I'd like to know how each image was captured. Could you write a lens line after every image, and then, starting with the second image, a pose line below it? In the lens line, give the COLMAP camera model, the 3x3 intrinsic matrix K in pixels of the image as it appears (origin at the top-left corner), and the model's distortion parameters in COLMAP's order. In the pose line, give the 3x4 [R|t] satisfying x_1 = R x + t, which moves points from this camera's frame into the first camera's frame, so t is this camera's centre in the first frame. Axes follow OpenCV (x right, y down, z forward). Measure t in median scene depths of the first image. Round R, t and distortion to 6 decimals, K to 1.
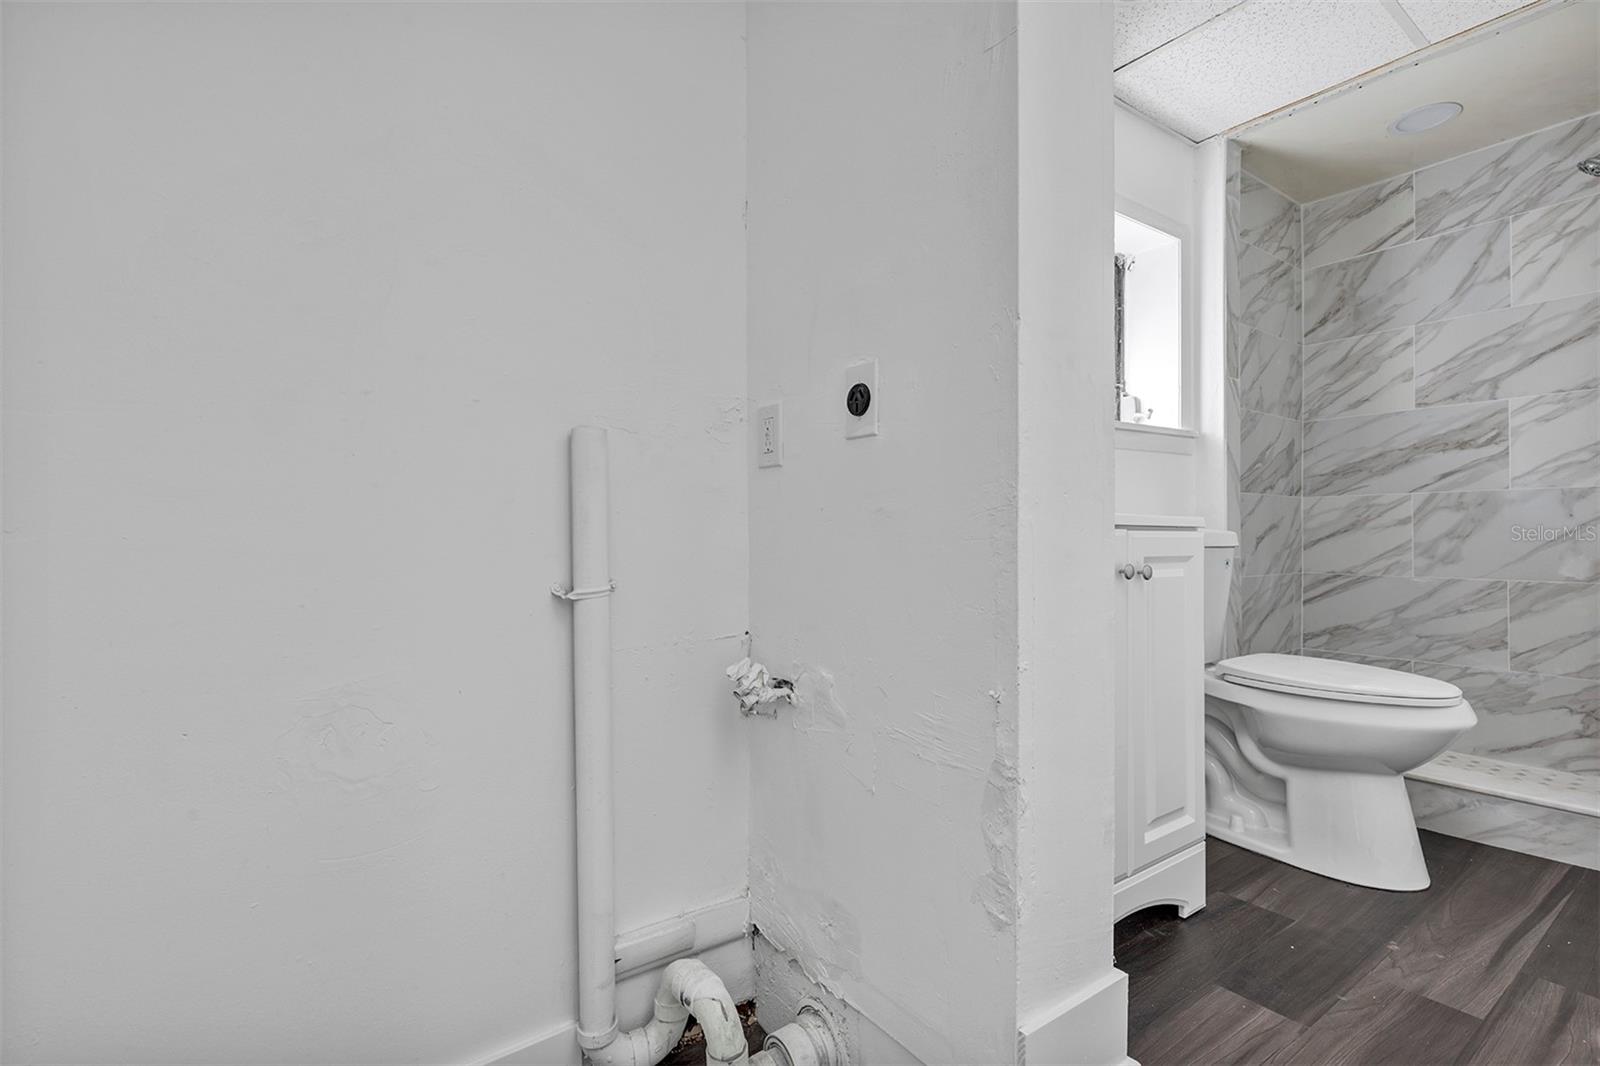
lens RADIAL K [[724.3, 0, 789.7], [0, 724.3, 526.6], [0, 0, 1]] dist [0.004527, 0.001784]
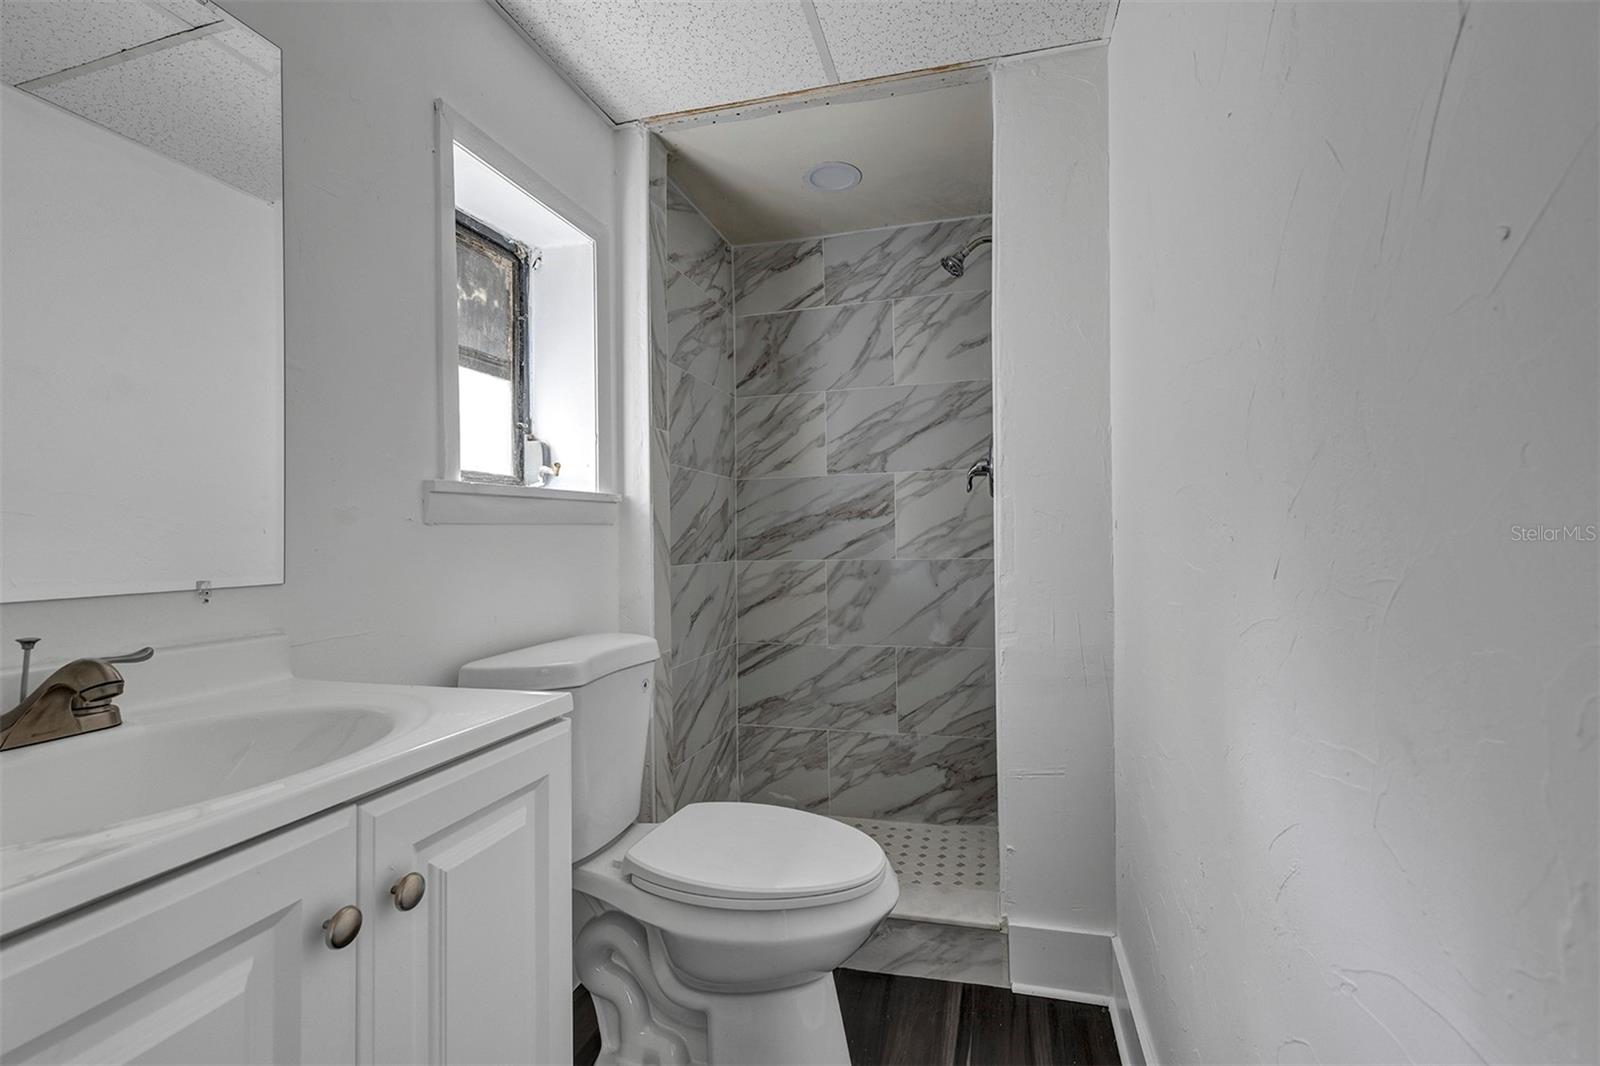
lens RADIAL K [[724.3, 0, 800.1], [0, 724.3, 535.6], [0, 0, 1]] dist [0.004527, 0.001784]
pose [[0.772973, -0.006574, 0.634404, 0.210720], [0.010136, 0.999947, -0.001988, -0.080765], [-0.634358, 0.007967, 0.772999, 0.269313]]
